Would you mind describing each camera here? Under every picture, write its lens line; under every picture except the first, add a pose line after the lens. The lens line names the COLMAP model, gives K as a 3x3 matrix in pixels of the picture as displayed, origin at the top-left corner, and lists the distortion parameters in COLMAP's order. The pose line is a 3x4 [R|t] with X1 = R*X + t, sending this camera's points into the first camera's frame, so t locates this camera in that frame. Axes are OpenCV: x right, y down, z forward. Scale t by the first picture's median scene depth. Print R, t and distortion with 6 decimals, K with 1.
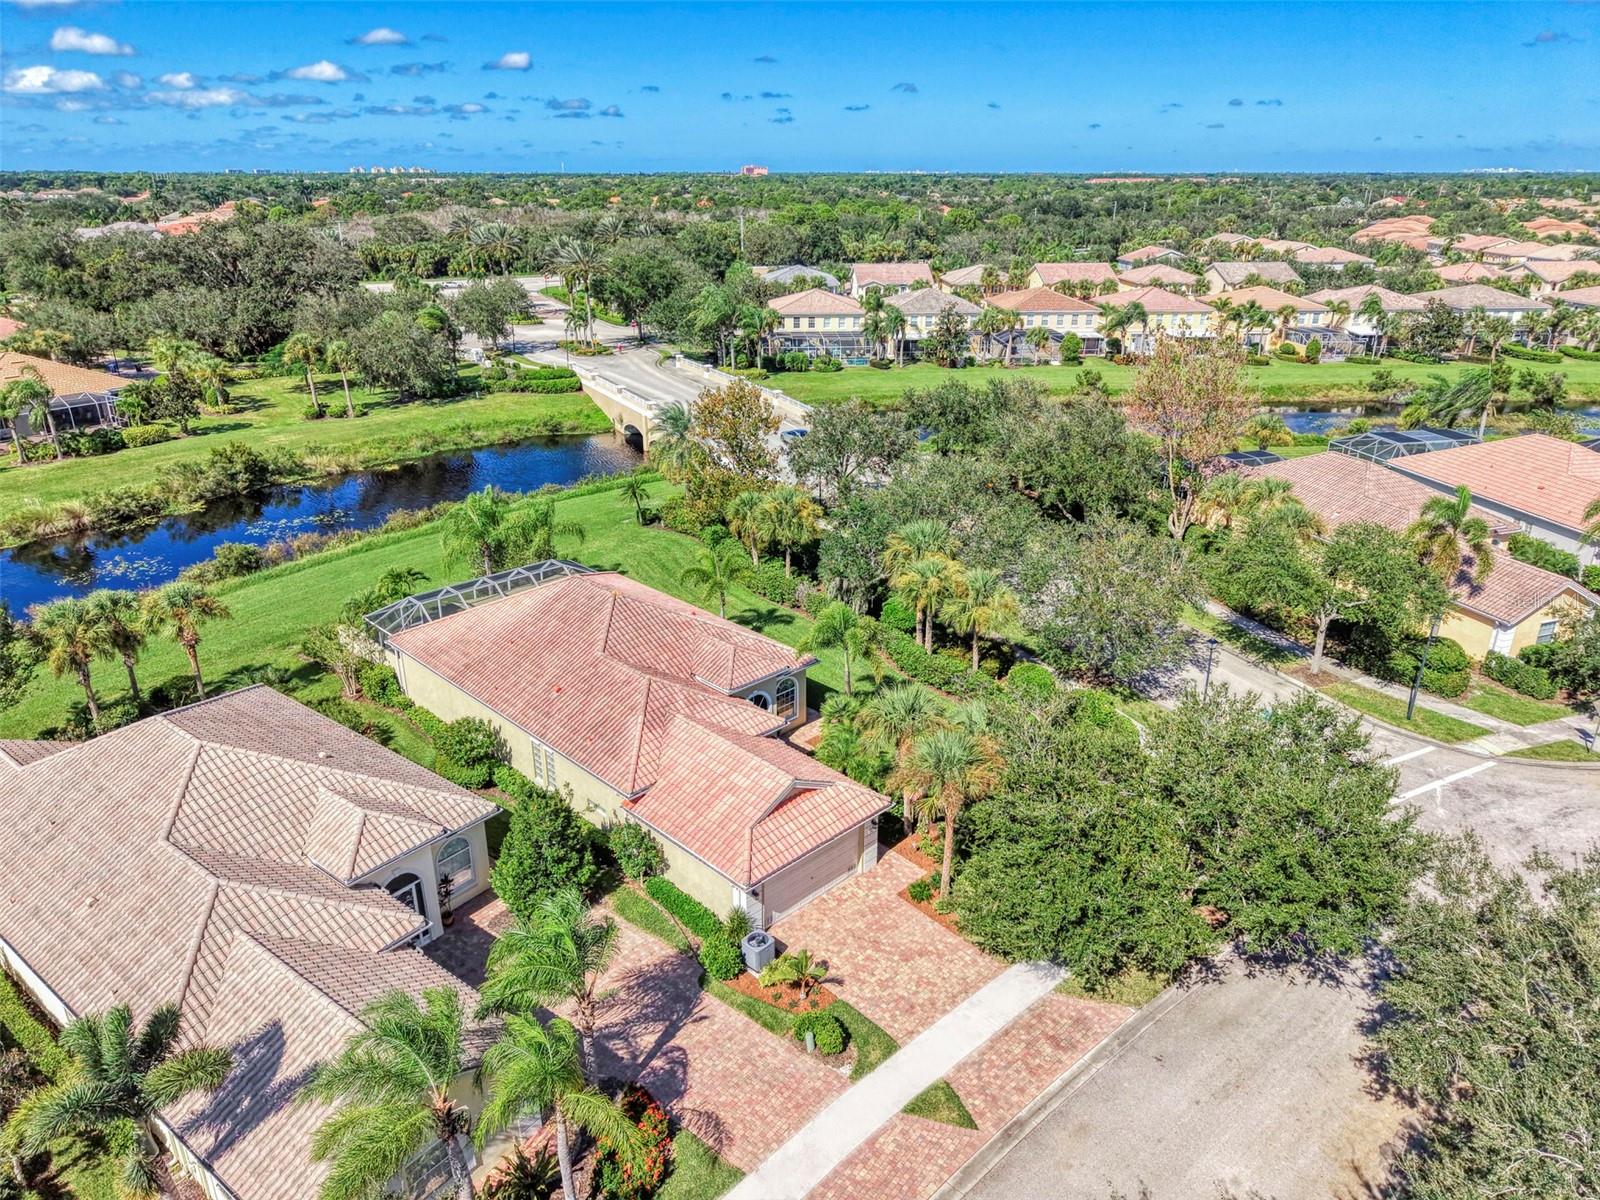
lens RADIAL K [[1090.5, 0, 800.0], [0, 1090.5, 600.0], [0, 0, 1]] dist [0.009307, -0.009337]
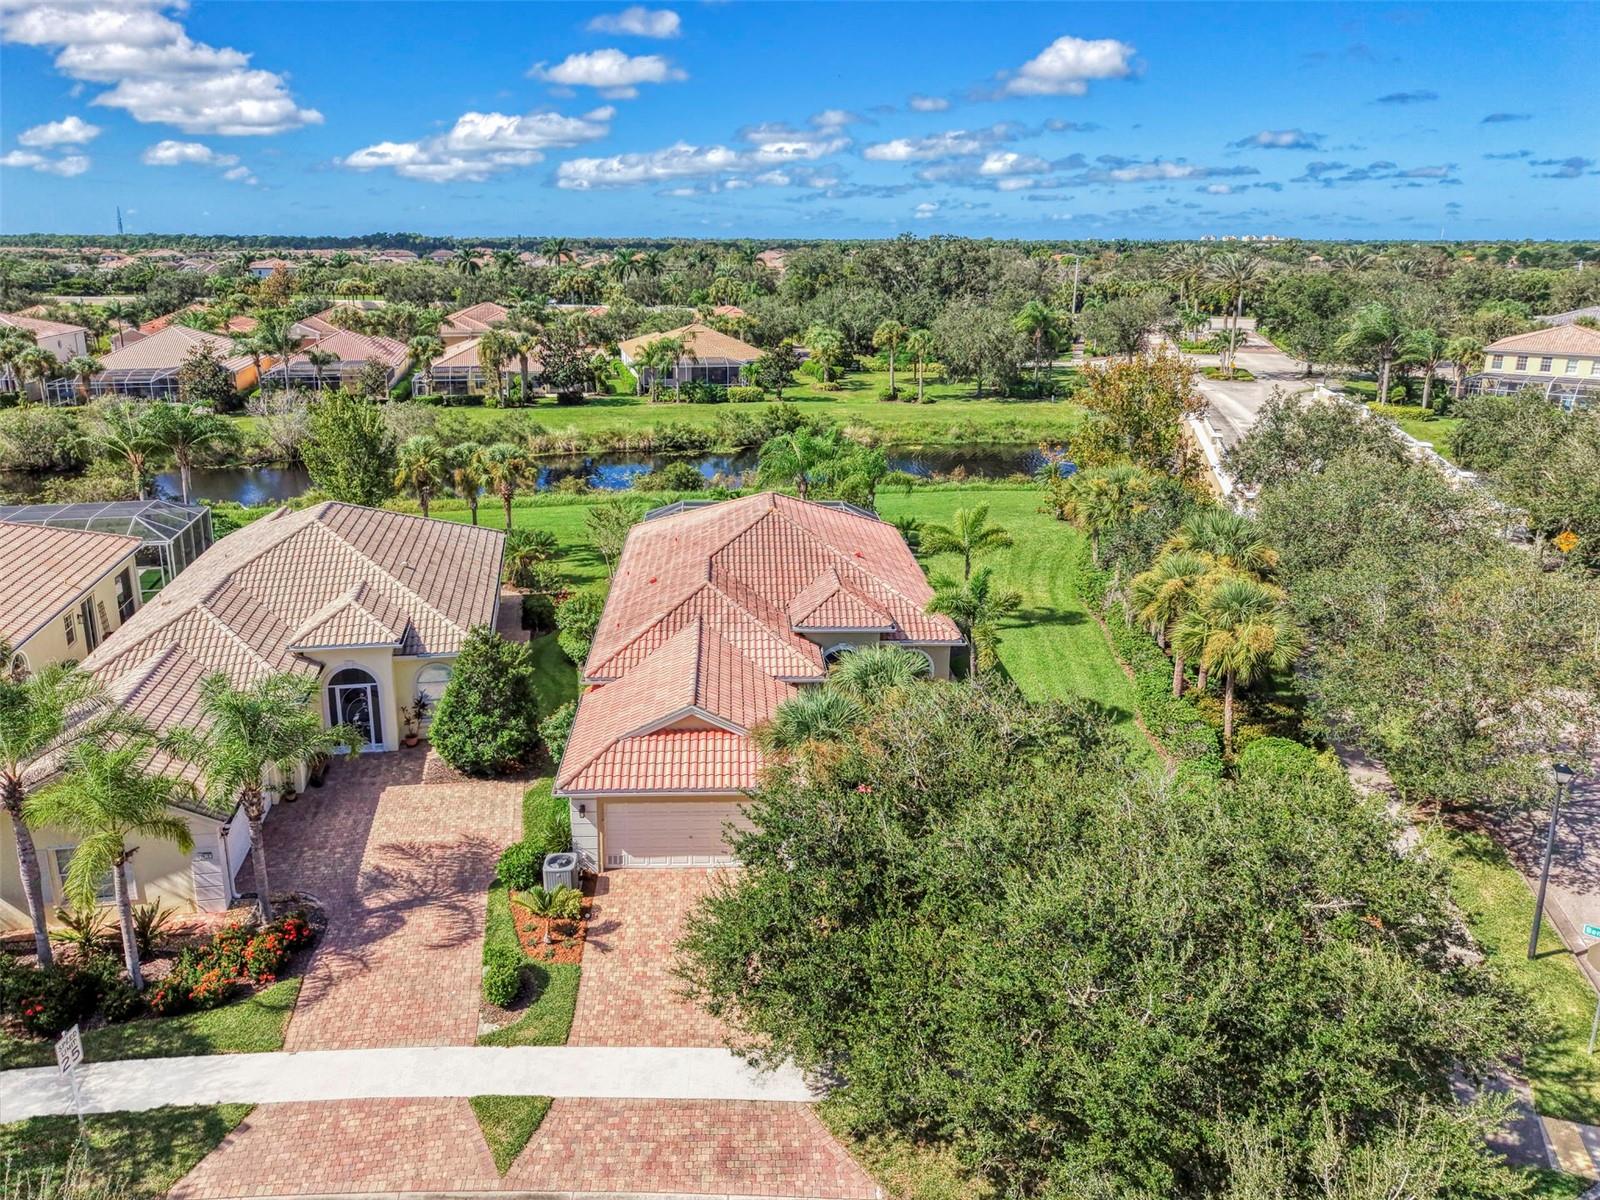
lens RADIAL K [[1094.9, 0, 735.7], [0, 1094.9, 547.0], [0, 0, 1]] dist [0.040275, -0.029200]
pose [[0.726418, 0.185028, -0.661877, 0.180194], [-0.252610, 0.967545, -0.006765, 0.016108], [0.639144, 0.172110, 0.749582, 0.131429]]
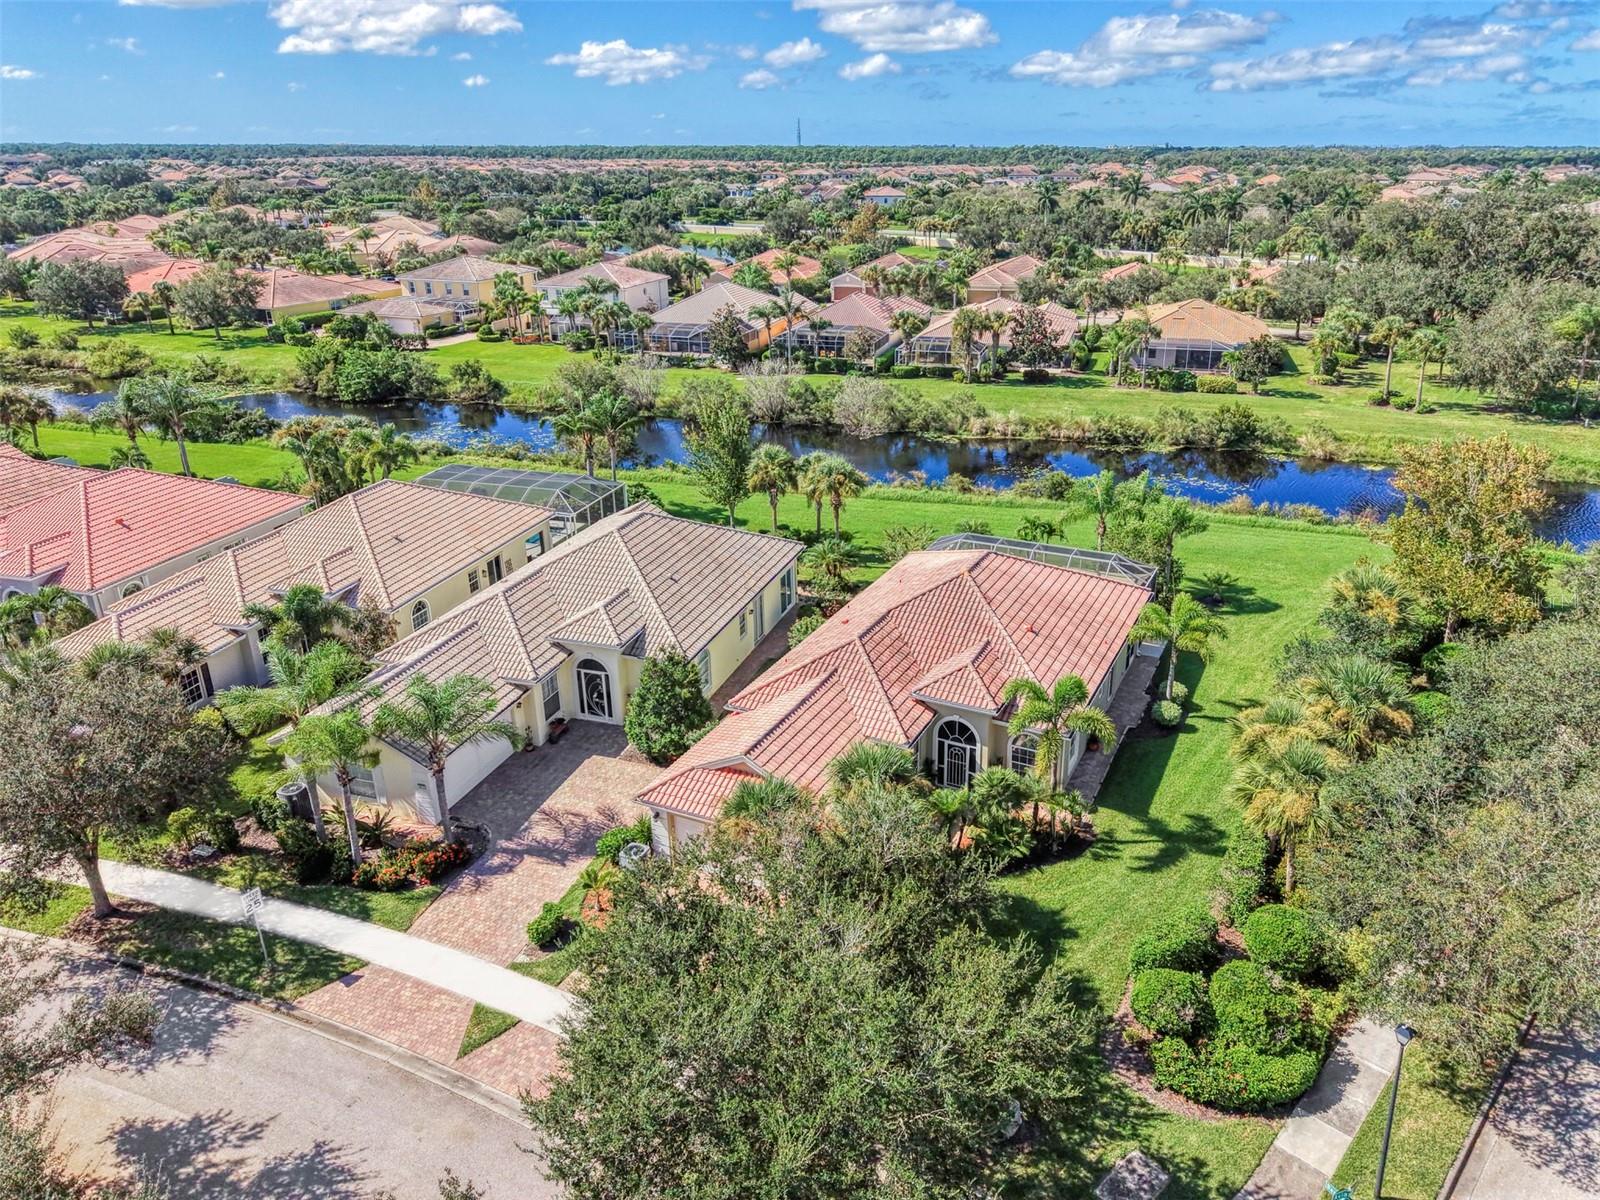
lens RADIAL K [[1078.1, 0, 857.1], [0, 1078.1, 601.9], [0, 0, 1]] dist [0.079263, -0.126193]
pose [[0.358306, 0.360960, -0.861002, 0.281224], [-0.342935, 0.908650, 0.238223, -0.079693], [0.868339, 0.209911, 0.449361, 0.206205]]
